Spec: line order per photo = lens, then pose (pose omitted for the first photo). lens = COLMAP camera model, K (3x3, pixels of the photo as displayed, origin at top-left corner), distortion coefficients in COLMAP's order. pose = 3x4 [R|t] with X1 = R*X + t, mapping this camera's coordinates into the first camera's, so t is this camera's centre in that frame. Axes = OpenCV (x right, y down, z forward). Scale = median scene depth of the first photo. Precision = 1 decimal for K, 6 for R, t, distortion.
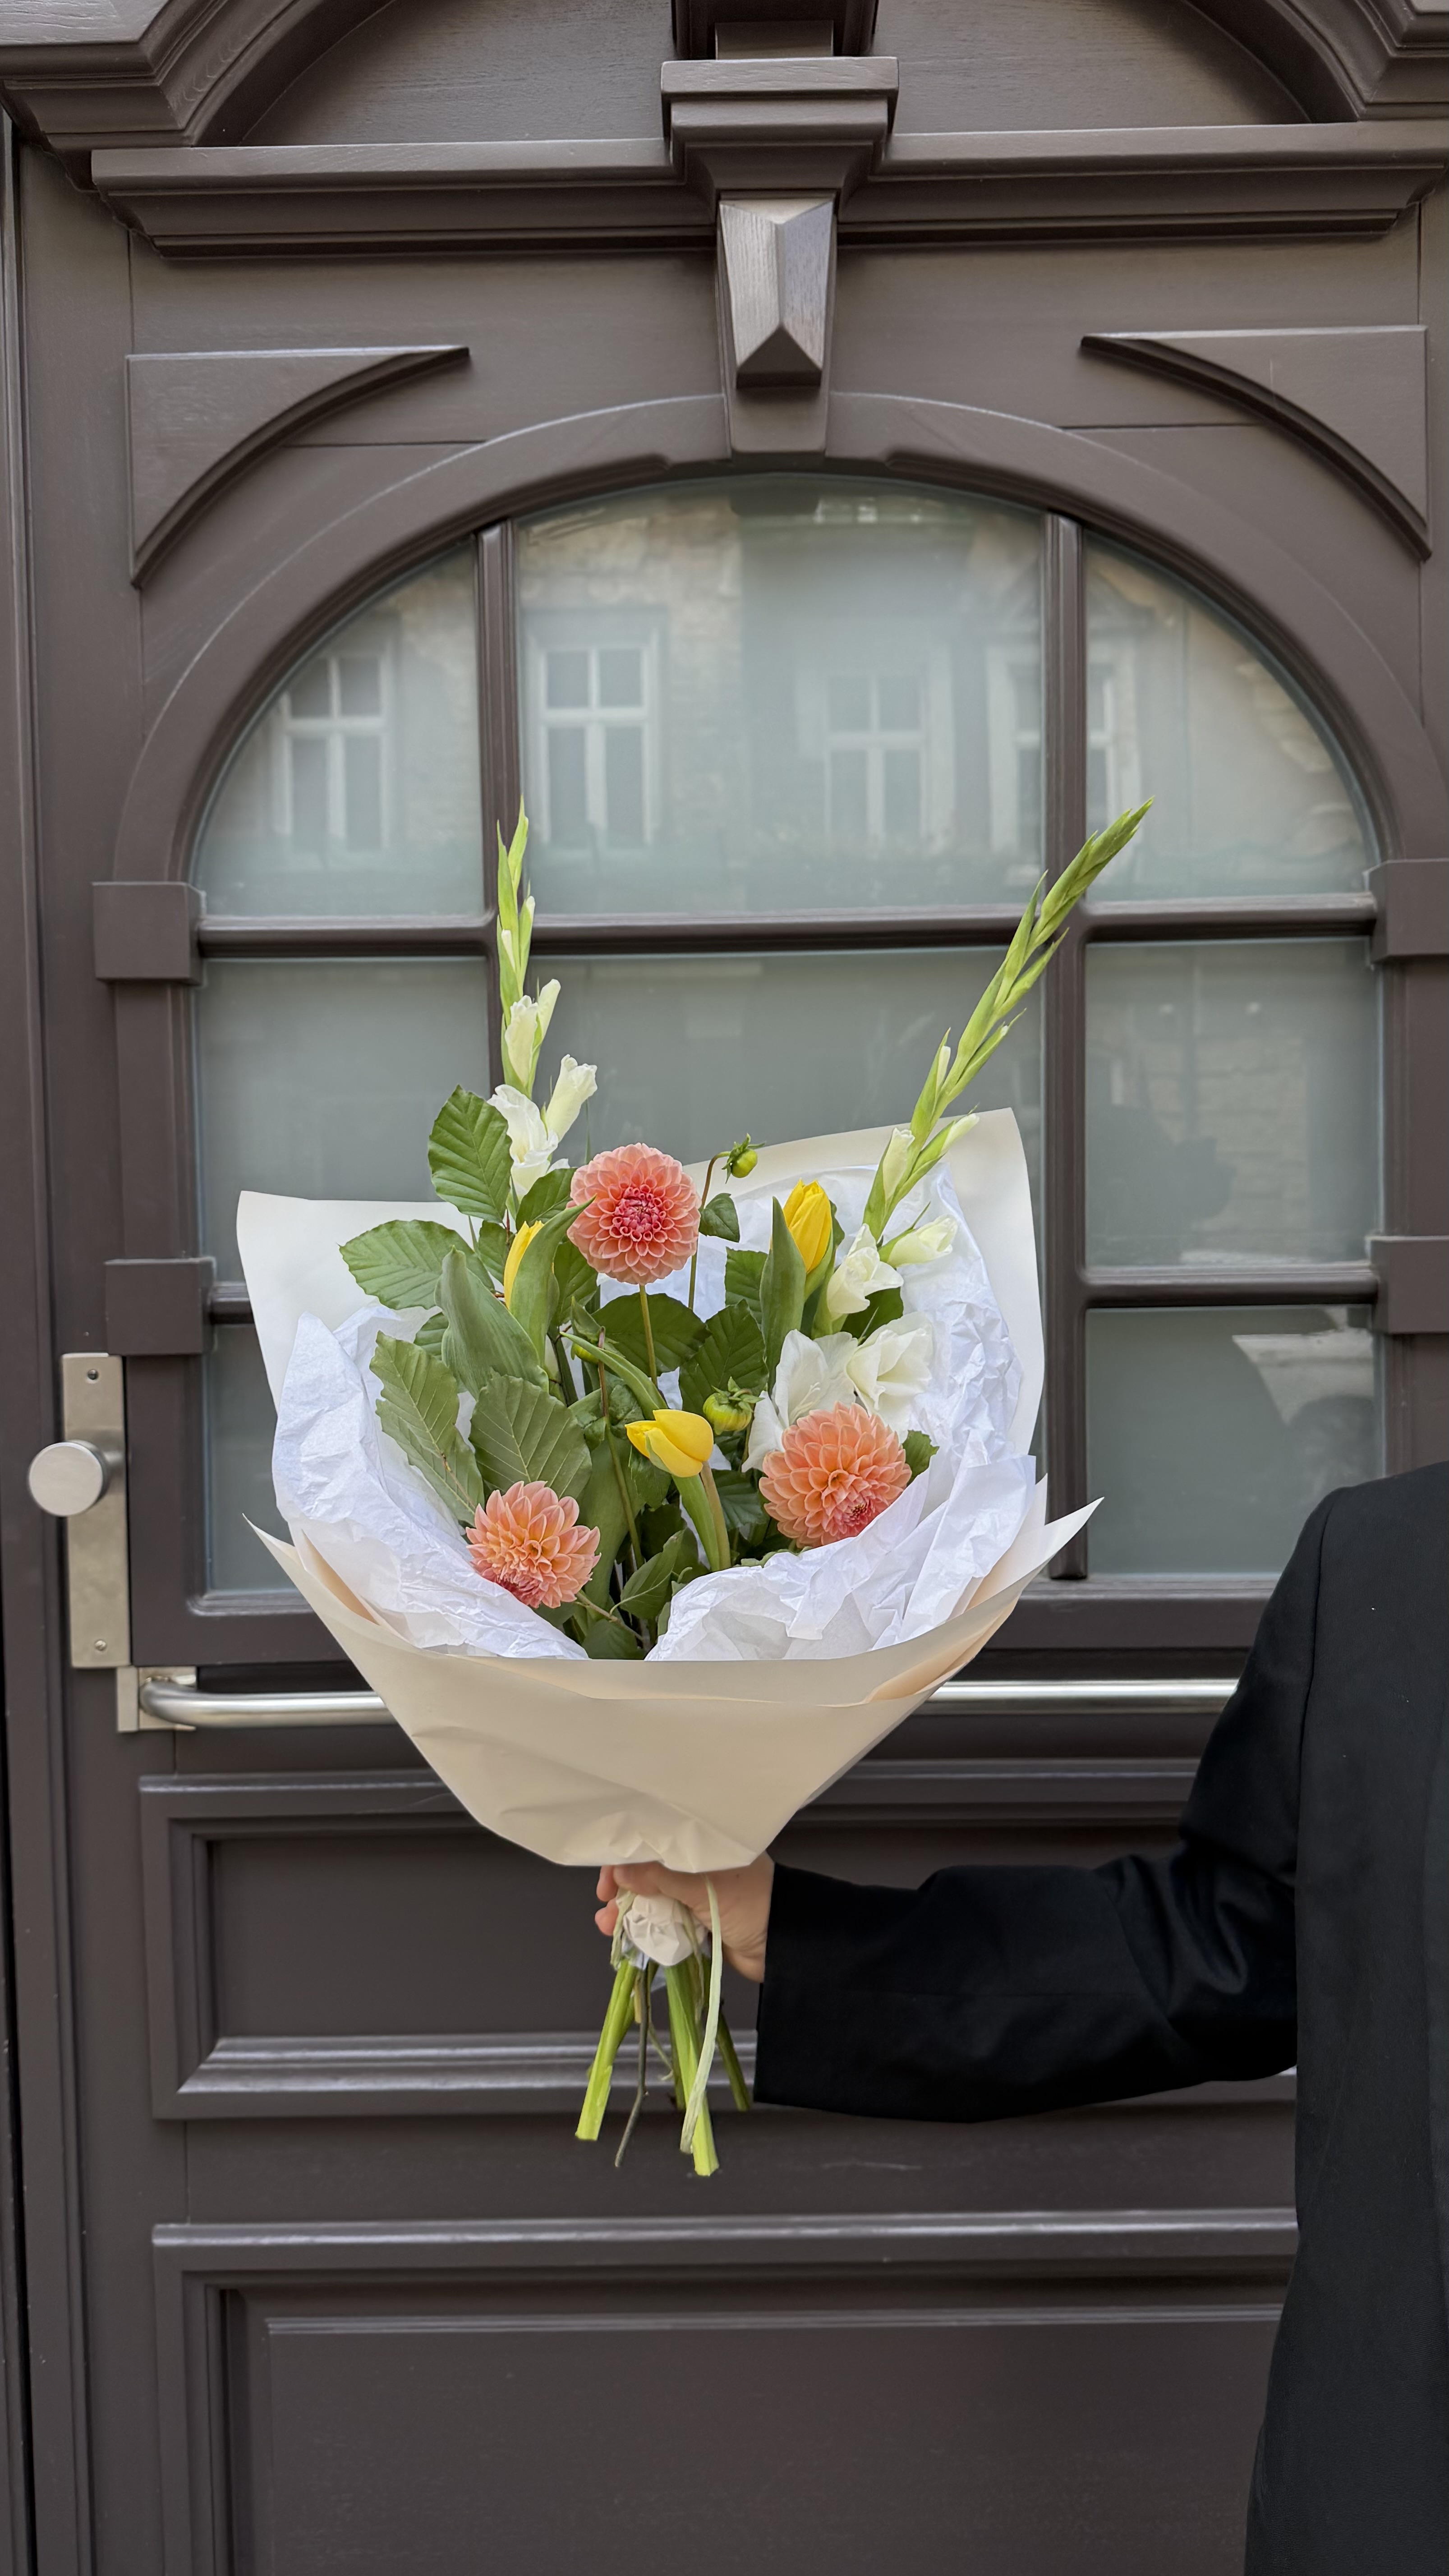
lens RADIAL K [[1851.1, 0, 719.9], [0, 1851.1, 1293.5], [0, 0, 1]] dist [-0.006721, -0.026016]
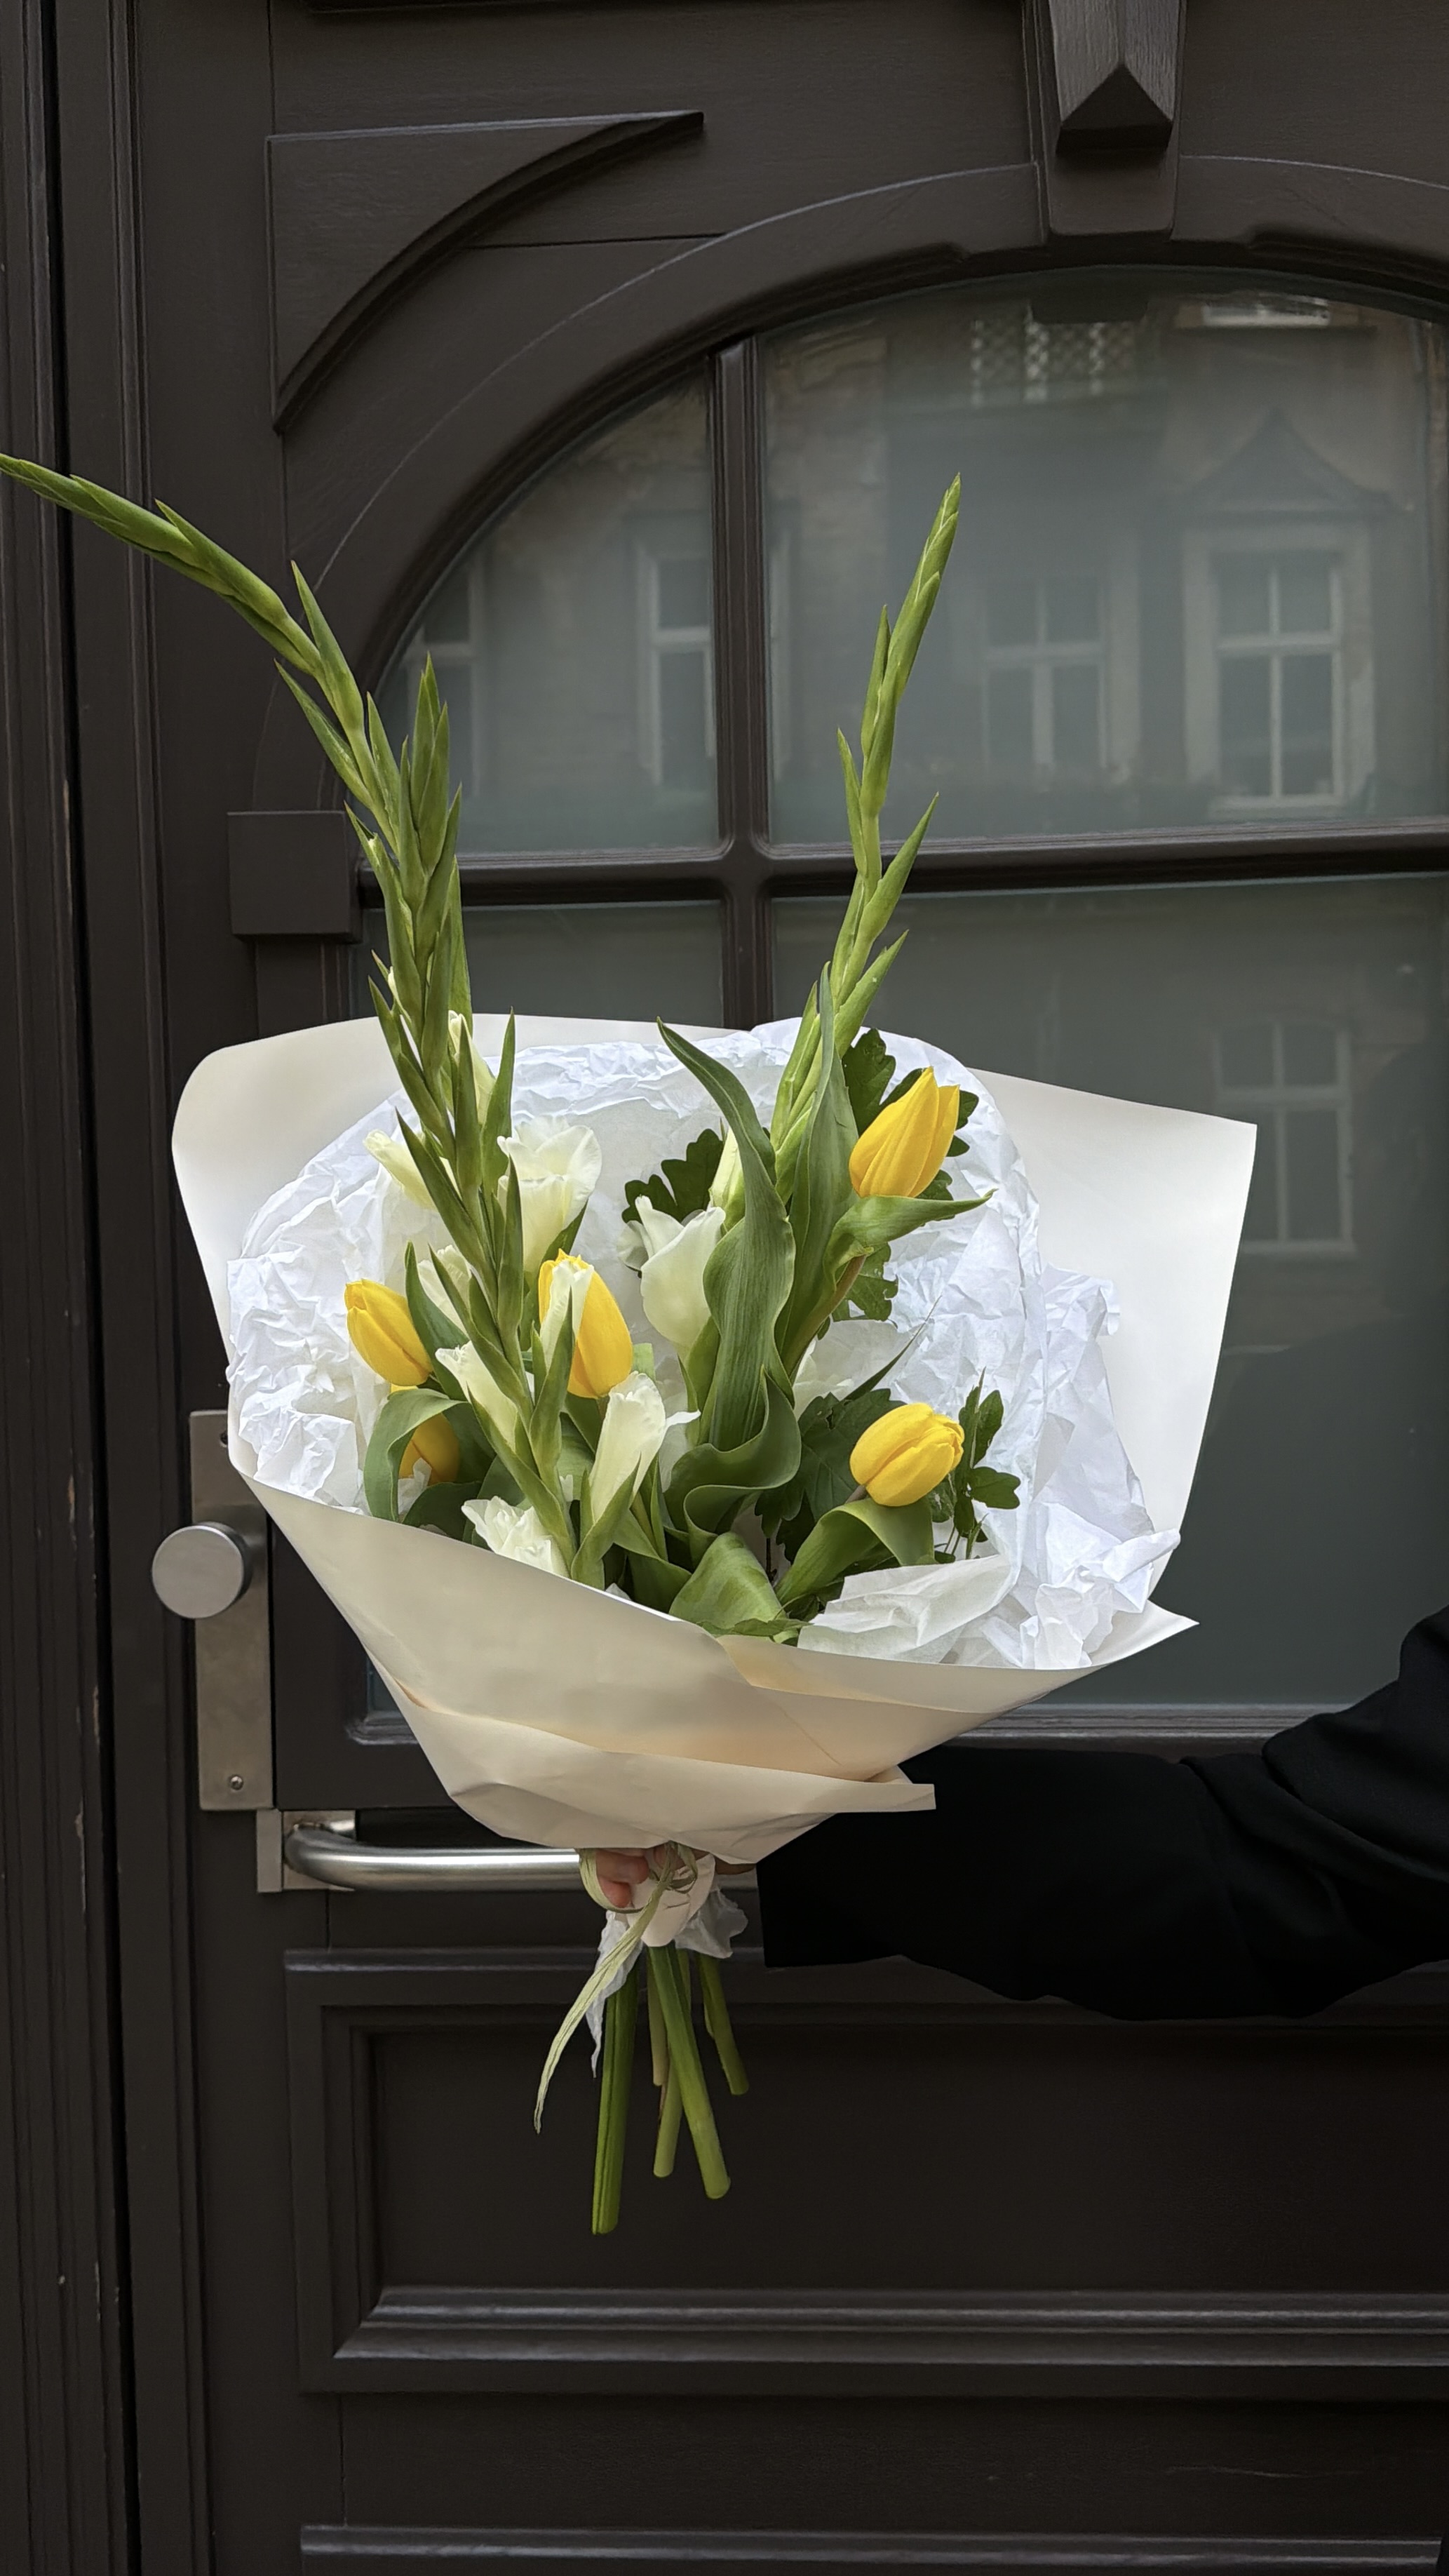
lens RADIAL K [[2190.8, 0, 727.4], [0, 2190.8, 1300.1], [0, 0, 1]] dist [0.037606, -0.110784]
pose [[0.998278, -0.003802, -0.058531, -0.071991], [0.003358, 0.999965, -0.007681, -0.006436], [0.058559, 0.007471, 0.998256, 0.080599]]
